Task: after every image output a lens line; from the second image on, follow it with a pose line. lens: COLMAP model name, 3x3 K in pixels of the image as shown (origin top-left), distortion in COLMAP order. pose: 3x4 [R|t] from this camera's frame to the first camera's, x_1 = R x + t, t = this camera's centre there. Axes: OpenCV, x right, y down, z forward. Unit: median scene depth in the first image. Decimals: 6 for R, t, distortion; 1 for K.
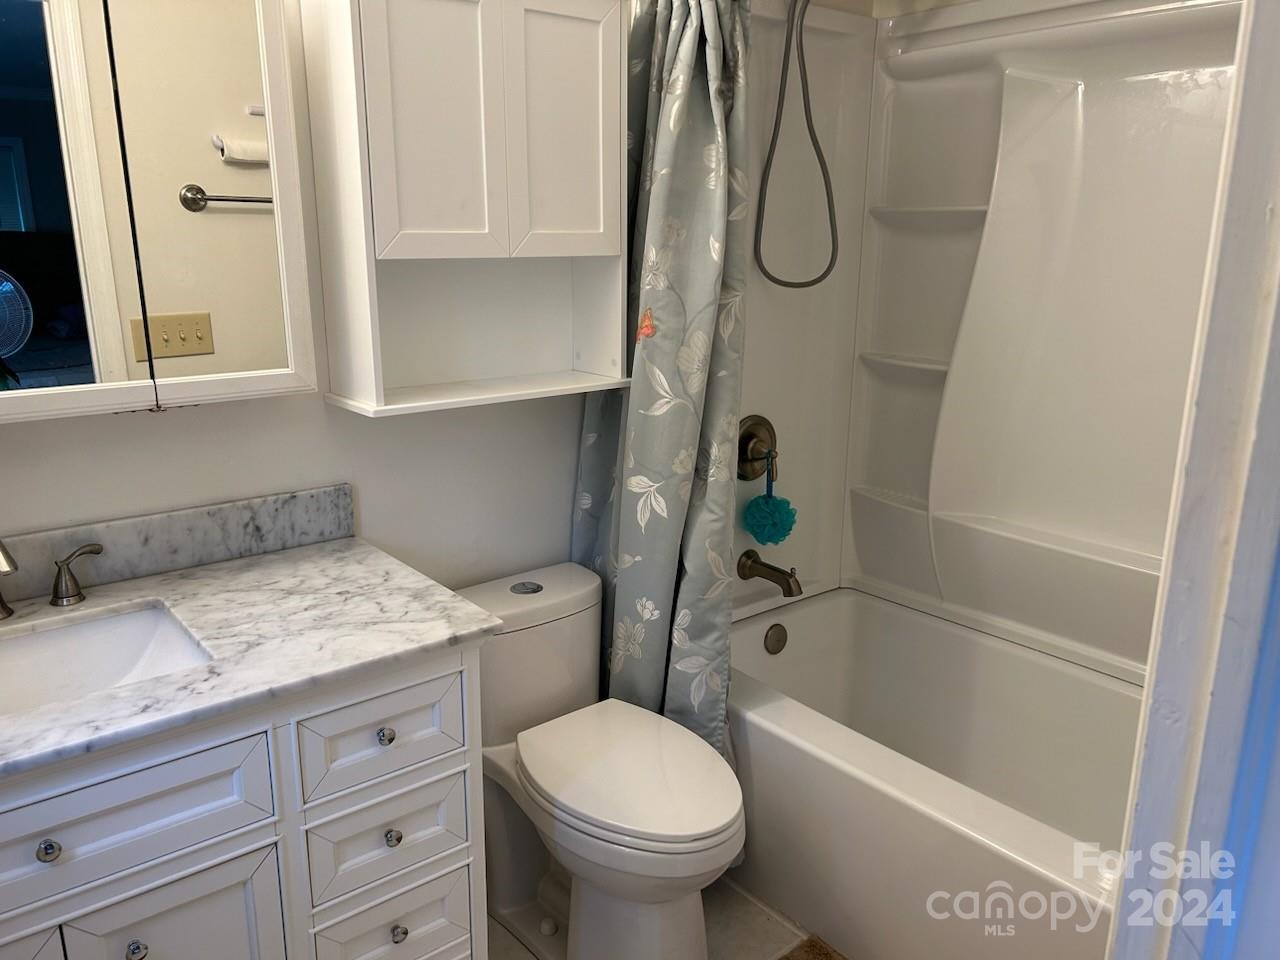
lens RADIAL K [[951.7, 0, 640.0], [0, 951.7, 480.0], [0, 0, 1]] dist [0.009470, 0.000324]
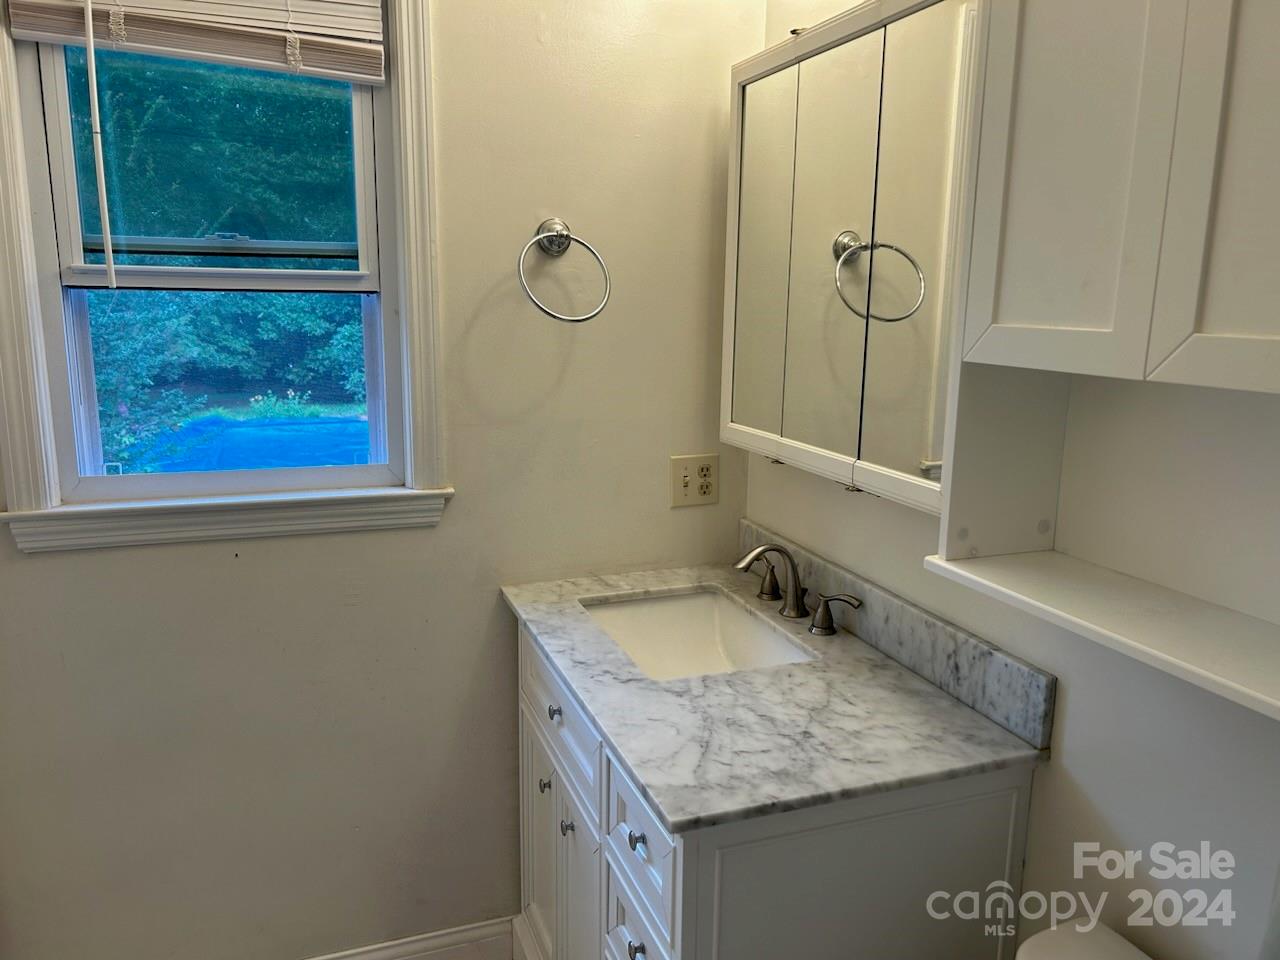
lens RADIAL K [[951.7, 0, 640.0], [0, 951.7, 480.0], [0, 0, 1]] dist [0.009470, 0.000324]
pose [[-0.328544, 0.173494, -0.928417, 0.473660], [-0.254150, 0.930488, 0.263818, -0.271361], [0.909652, 0.322633, -0.261613, 0.978274]]
